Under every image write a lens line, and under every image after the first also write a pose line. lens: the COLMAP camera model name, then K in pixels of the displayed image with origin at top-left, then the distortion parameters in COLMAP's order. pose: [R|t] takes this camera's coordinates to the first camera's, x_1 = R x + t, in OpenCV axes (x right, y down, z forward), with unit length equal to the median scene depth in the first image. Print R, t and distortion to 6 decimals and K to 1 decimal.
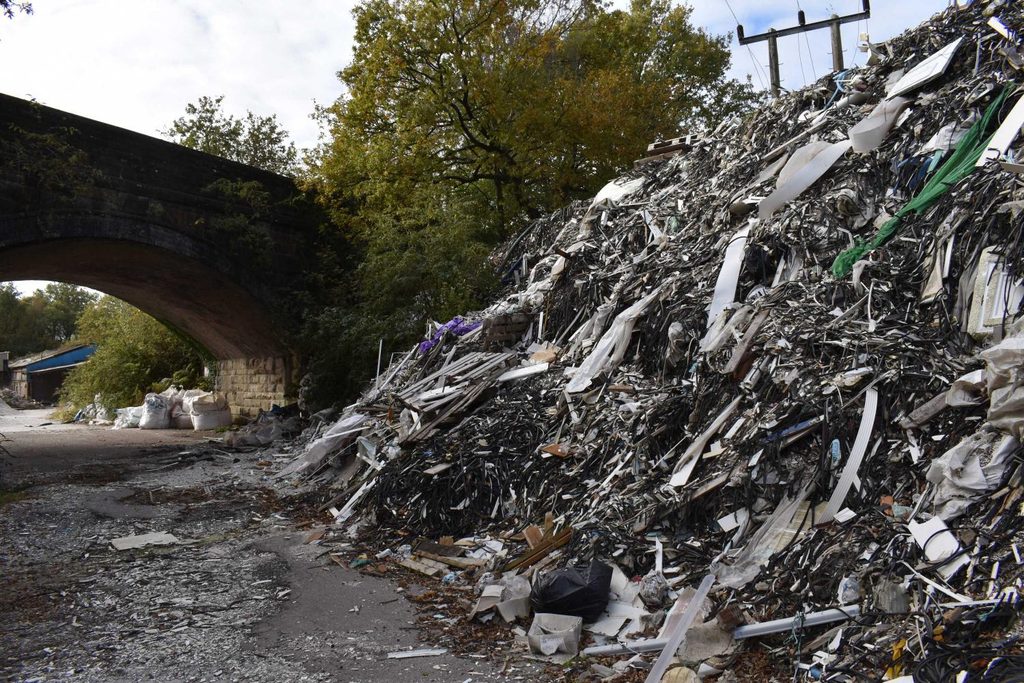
lens RADIAL K [[1014.6, 0, 512.0], [0, 1014.6, 341.5], [0, 0, 1]] dist [-0.078361, 0.003767]
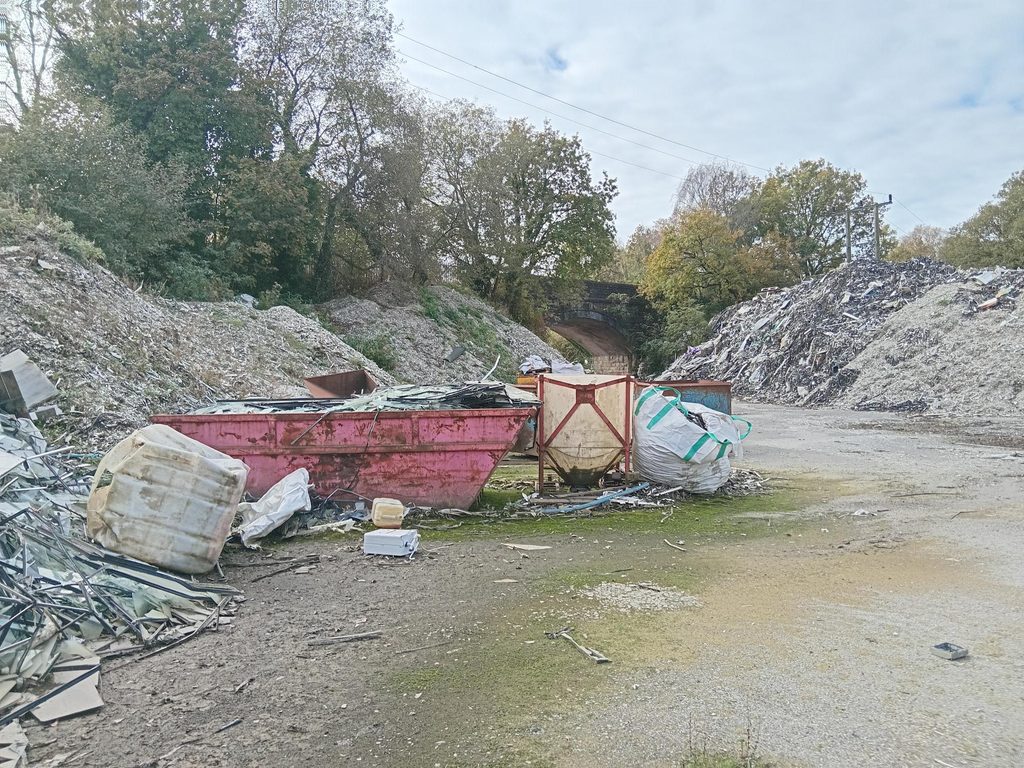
lens RADIAL K [[776.0, 0, 501.3], [0, 776.0, 384.1], [0, 0, 1]] dist [0.102638, -0.150176]
pose [[0.949275, 0.007971, -0.314347, 0.155804], [0.010575, 0.998304, 0.057251, -0.054861], [0.314270, -0.057671, 0.947580, -1.798977]]
